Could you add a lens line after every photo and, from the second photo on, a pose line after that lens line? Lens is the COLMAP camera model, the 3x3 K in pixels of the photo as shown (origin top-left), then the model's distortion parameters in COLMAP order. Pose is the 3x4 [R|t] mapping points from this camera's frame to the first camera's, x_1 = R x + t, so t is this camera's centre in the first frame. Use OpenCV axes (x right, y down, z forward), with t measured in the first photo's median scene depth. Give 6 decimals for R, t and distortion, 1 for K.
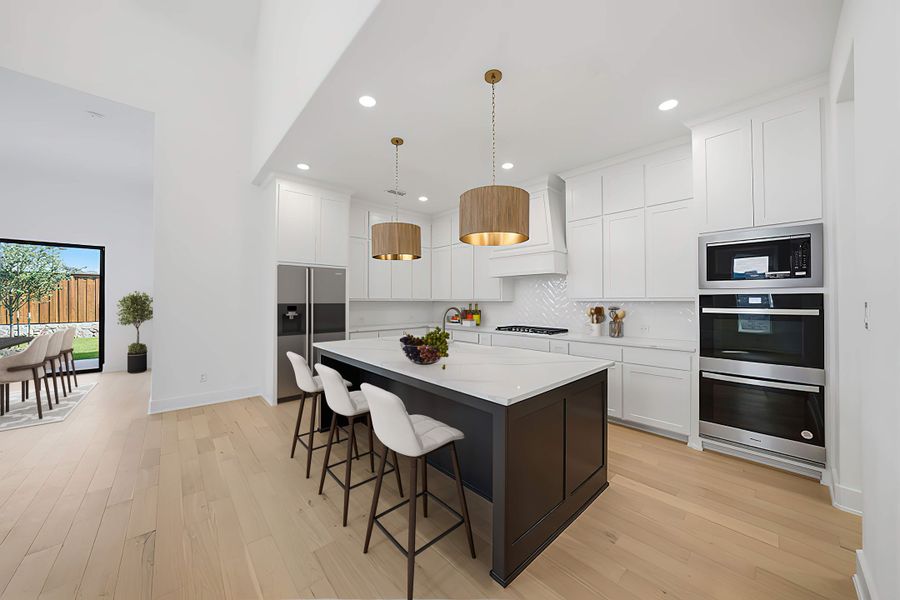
lens RADIAL K [[312.2, 0, 453.9], [0, 312.2, 298.1], [0, 0, 1]] dist [-0.017033, 0.000149]
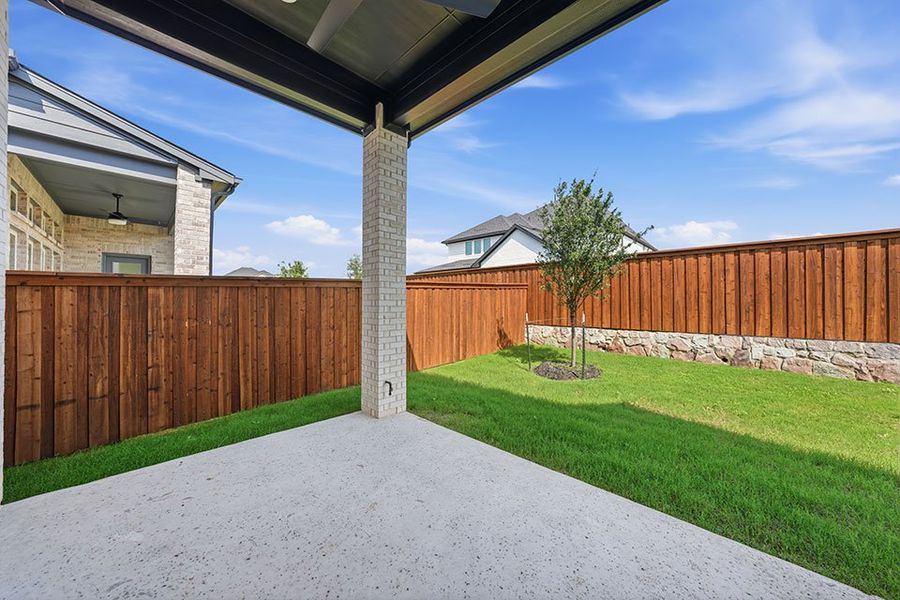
lens RADIAL K [[312.2, 0, 453.9], [0, 312.2, 298.1], [0, 0, 1]] dist [-0.017033, 0.000149]
pose [[0.057727, -0.003192, -0.998327, -1.165340], [0.007151, 0.999971, -0.002784, 0.021818], [0.998307, -0.006978, 0.057748, 1.036383]]
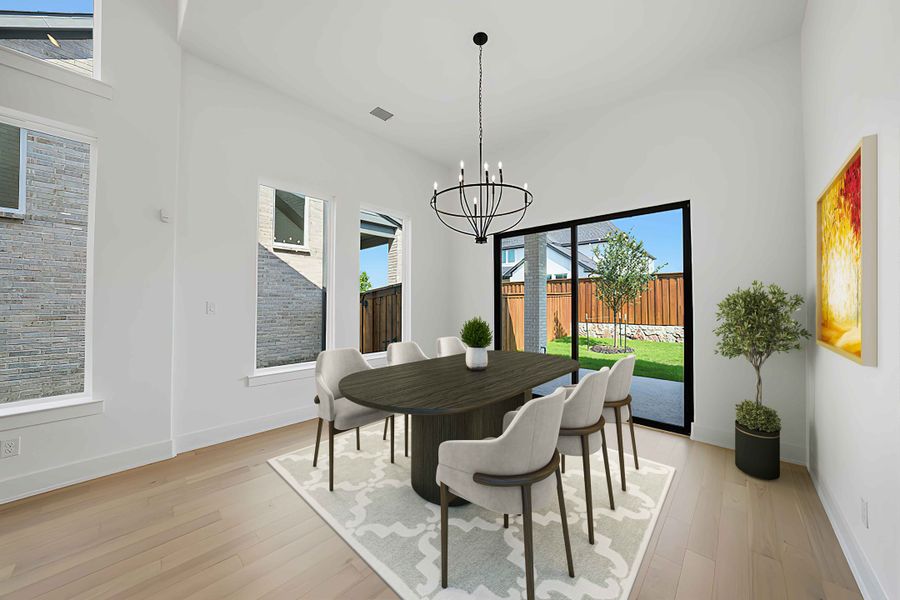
lens RADIAL K [[312.2, 0, 453.9], [0, 312.2, 298.1], [0, 0, 1]] dist [-0.017033, 0.000149]
pose [[0.075161, -0.010233, -0.997119, -0.624304], [0.006423, 0.999932, -0.009778, 0.001414], [0.997151, -0.005669, 0.075222, 0.536174]]
